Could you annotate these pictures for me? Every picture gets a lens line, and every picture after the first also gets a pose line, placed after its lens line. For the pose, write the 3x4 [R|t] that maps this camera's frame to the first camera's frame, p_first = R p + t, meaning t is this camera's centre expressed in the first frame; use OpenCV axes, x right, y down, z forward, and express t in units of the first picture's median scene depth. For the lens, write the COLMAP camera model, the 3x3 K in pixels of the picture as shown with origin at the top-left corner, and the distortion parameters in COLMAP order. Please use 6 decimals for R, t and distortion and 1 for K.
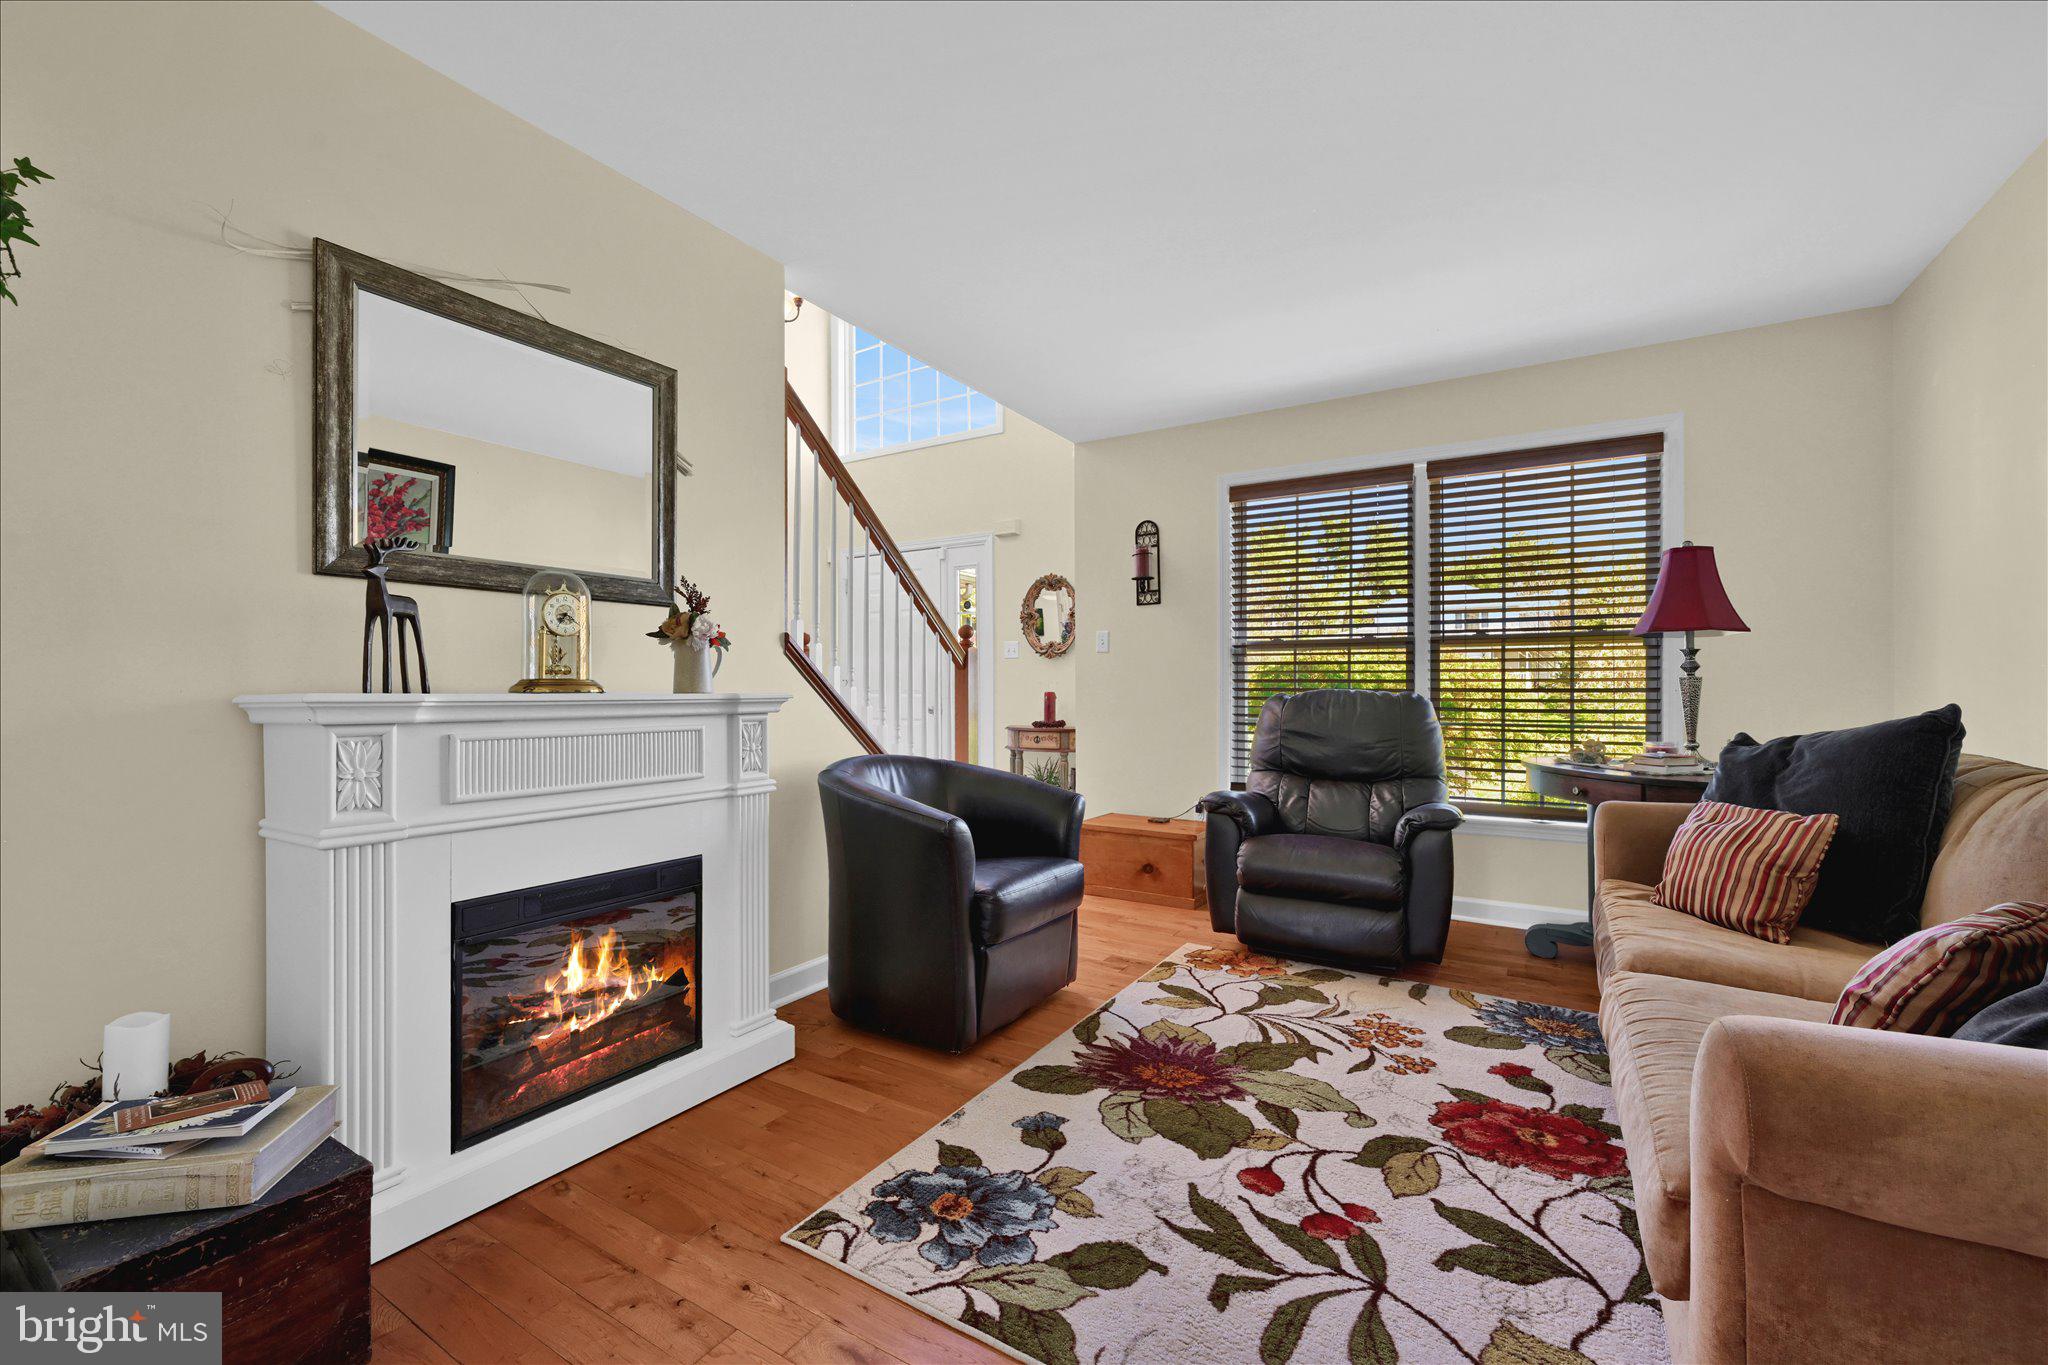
lens RADIAL K [[821.6, 0, 1034.6], [0, 821.6, 683.5], [0, 0, 1]] dist [0.000090, -0.000568]
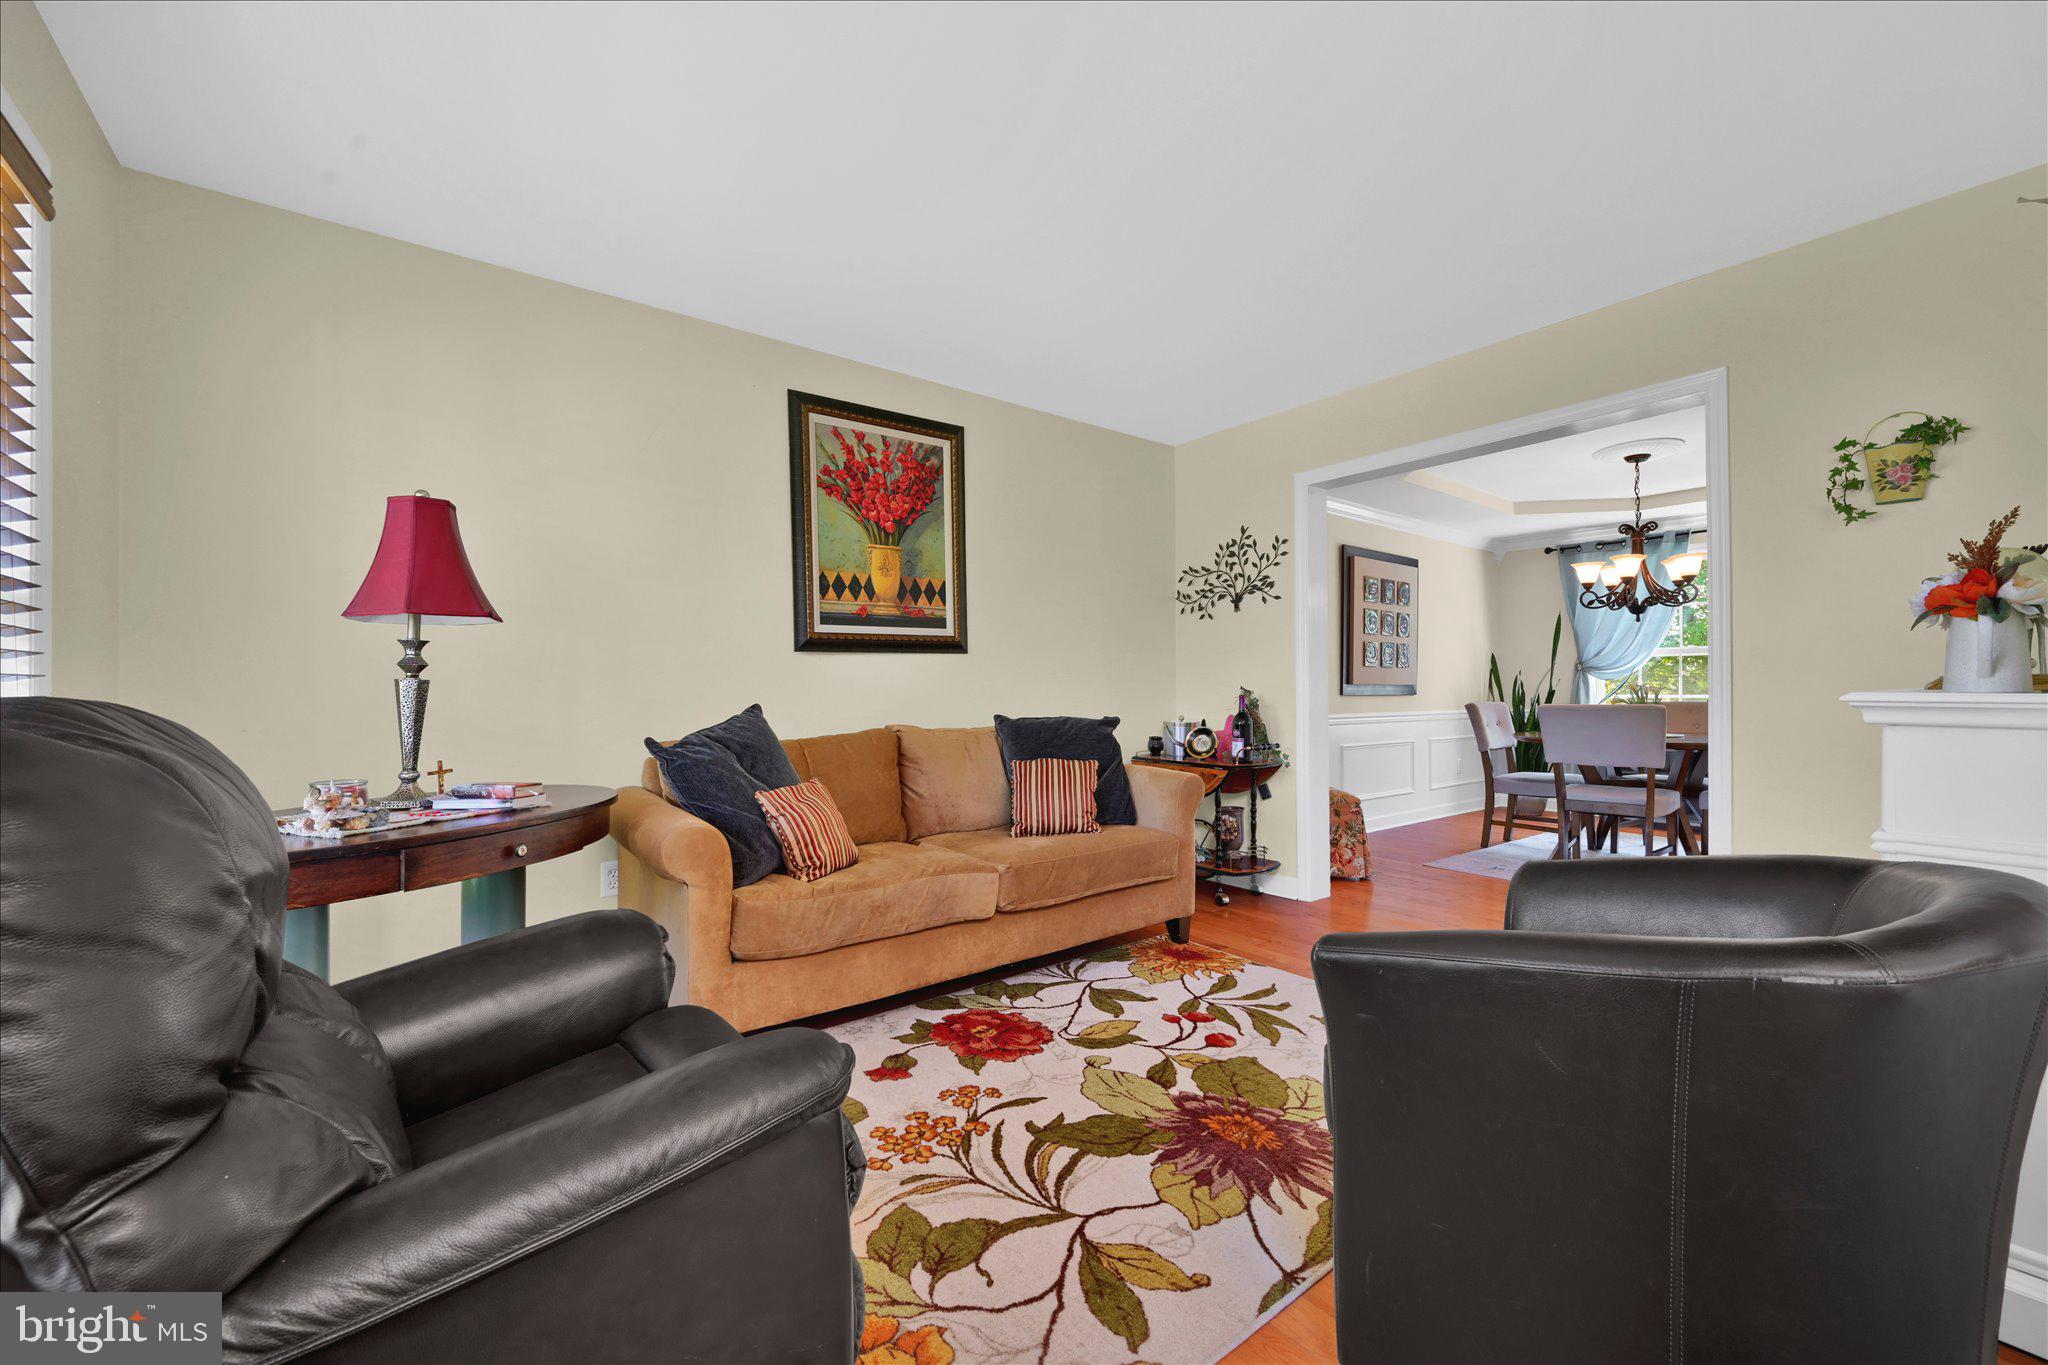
lens RADIAL K [[821.6, 0, 1018.7], [0, 821.6, 692.1], [0, 0, 1]] dist [0.000090, -0.000568]
pose [[-0.930914, 0.004697, 0.365209, 0.064828], [0.002582, 0.999977, -0.006278, 0.012352], [-0.365230, -0.004902, -0.930904, 1.981026]]
